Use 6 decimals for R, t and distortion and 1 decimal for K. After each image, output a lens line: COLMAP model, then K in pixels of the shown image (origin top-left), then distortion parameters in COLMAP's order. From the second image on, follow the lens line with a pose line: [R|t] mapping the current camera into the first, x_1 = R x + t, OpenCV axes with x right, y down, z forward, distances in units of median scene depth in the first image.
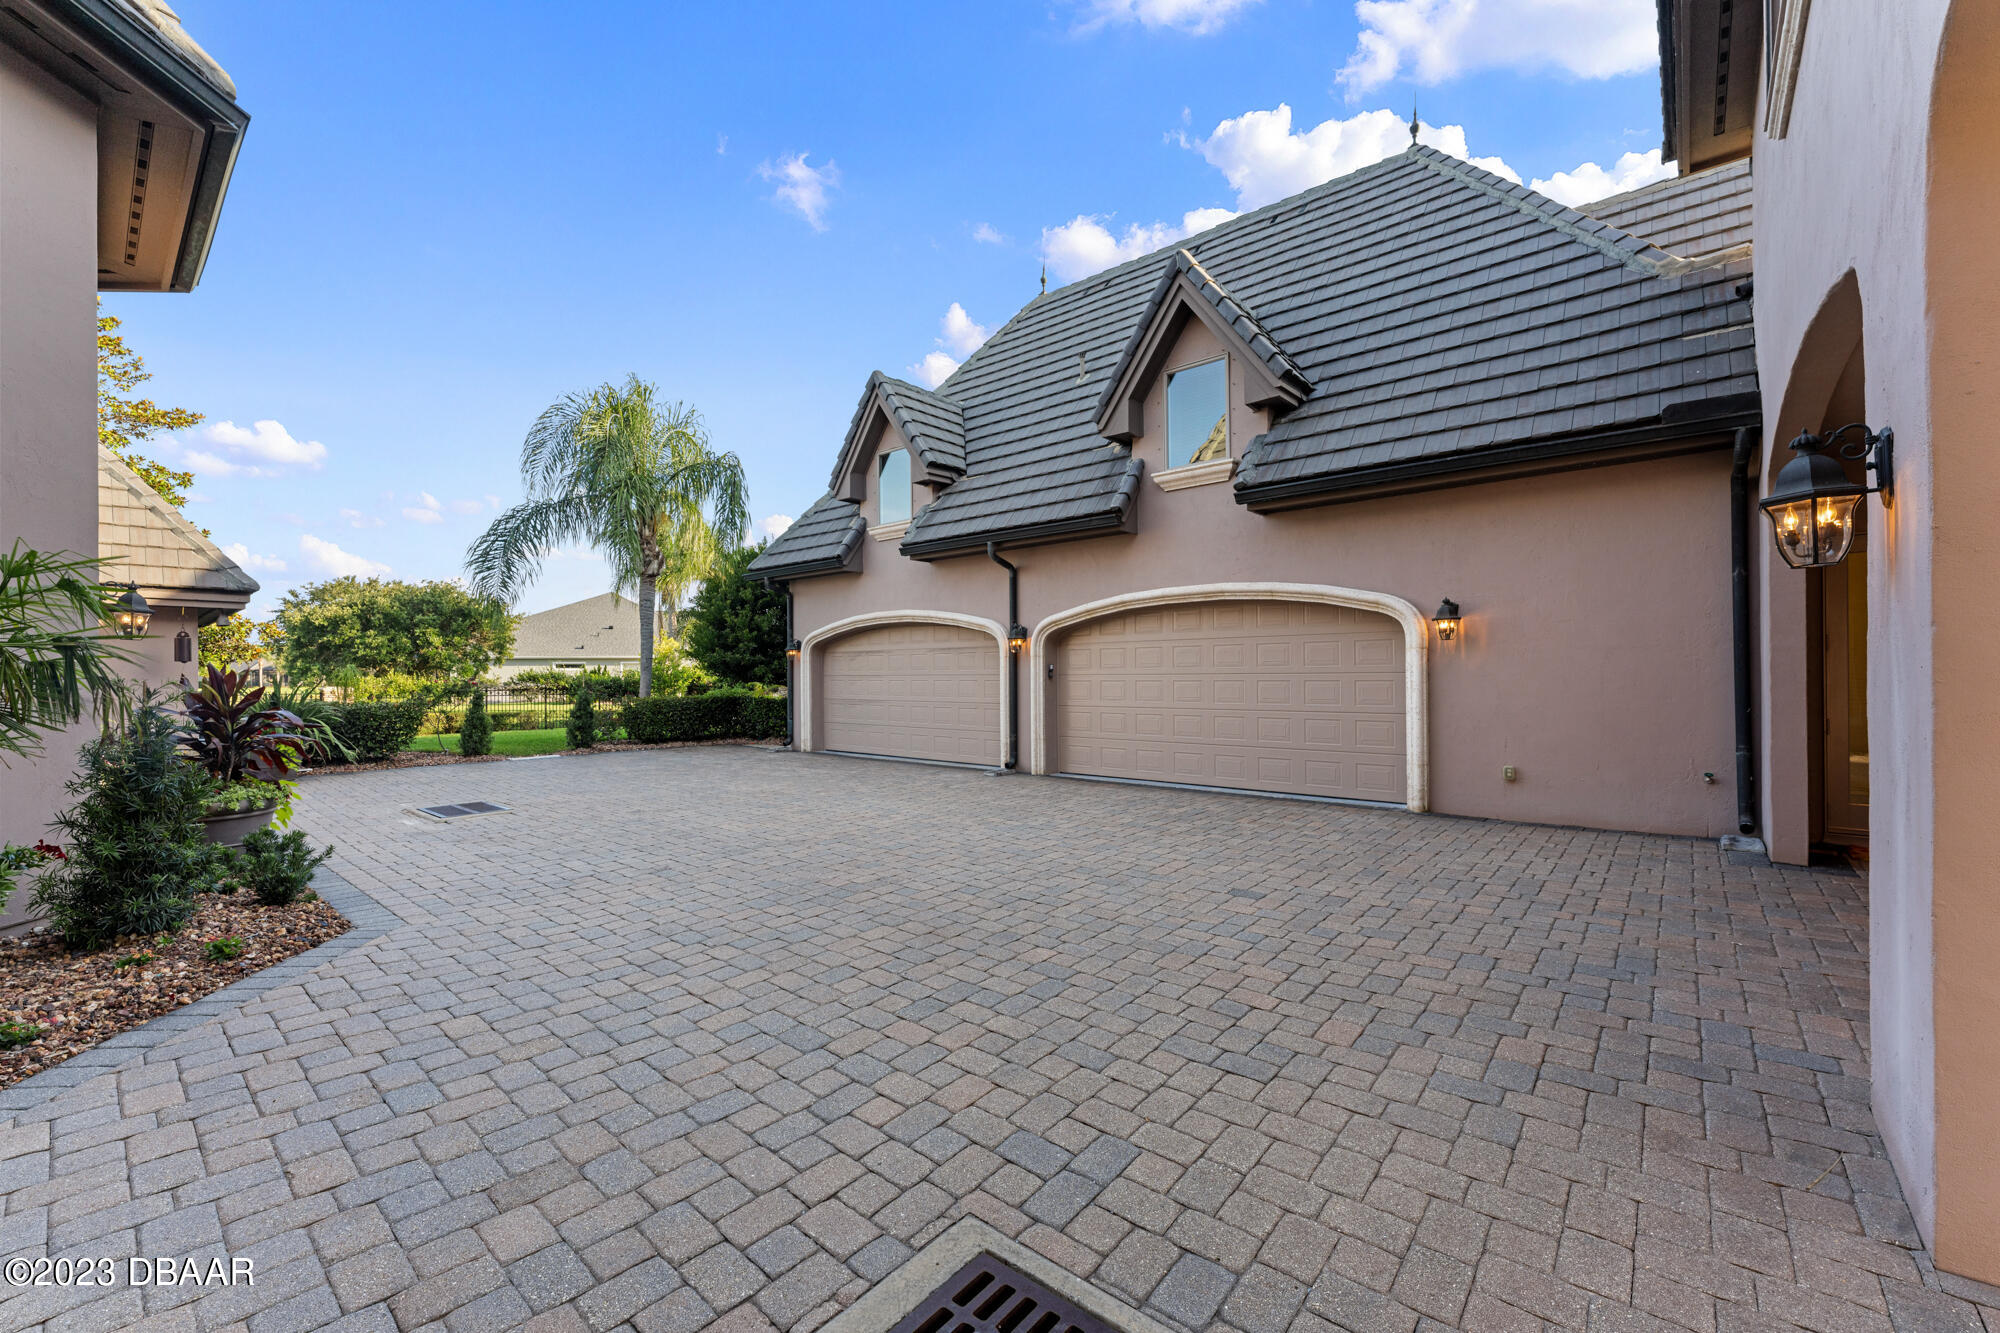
lens RADIAL K [[799.3, 0, 1000.5], [0, 799.3, 671.3], [0, 0, 1]] dist [0.003780, -0.000343]
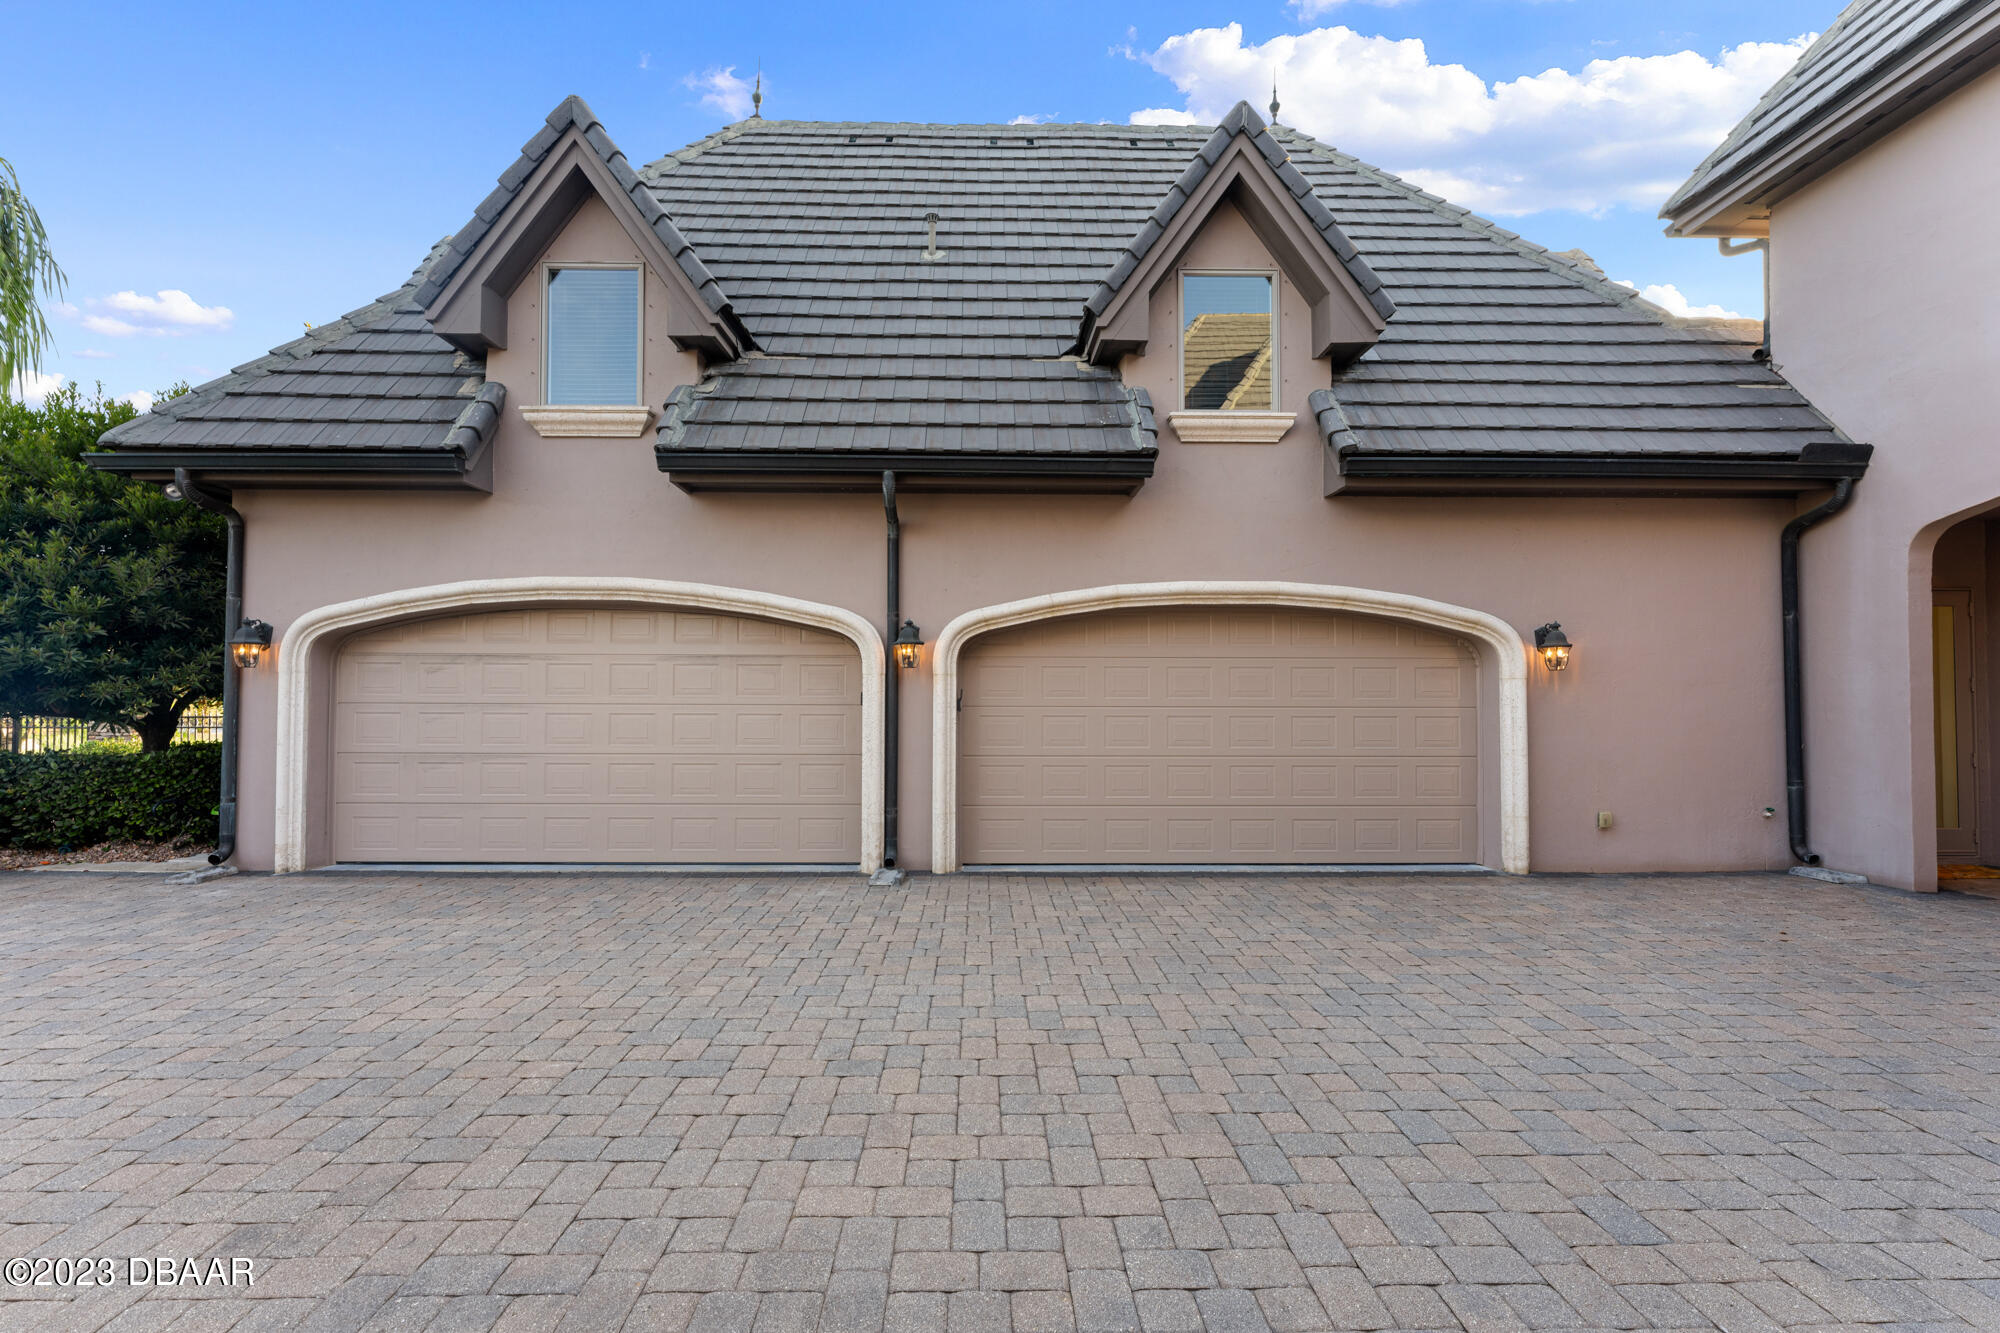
lens RADIAL K [[879.1, 0, 997.5], [0, 879.1, 679.2], [0, 0, 1]] dist [0.001371, 0.000179]
pose [[0.748474, 0.023641, 0.662743, -0.309693], [-0.011563, 0.999678, -0.022601, -0.001206], [-0.663064, 0.009253, 0.748506, 0.408478]]
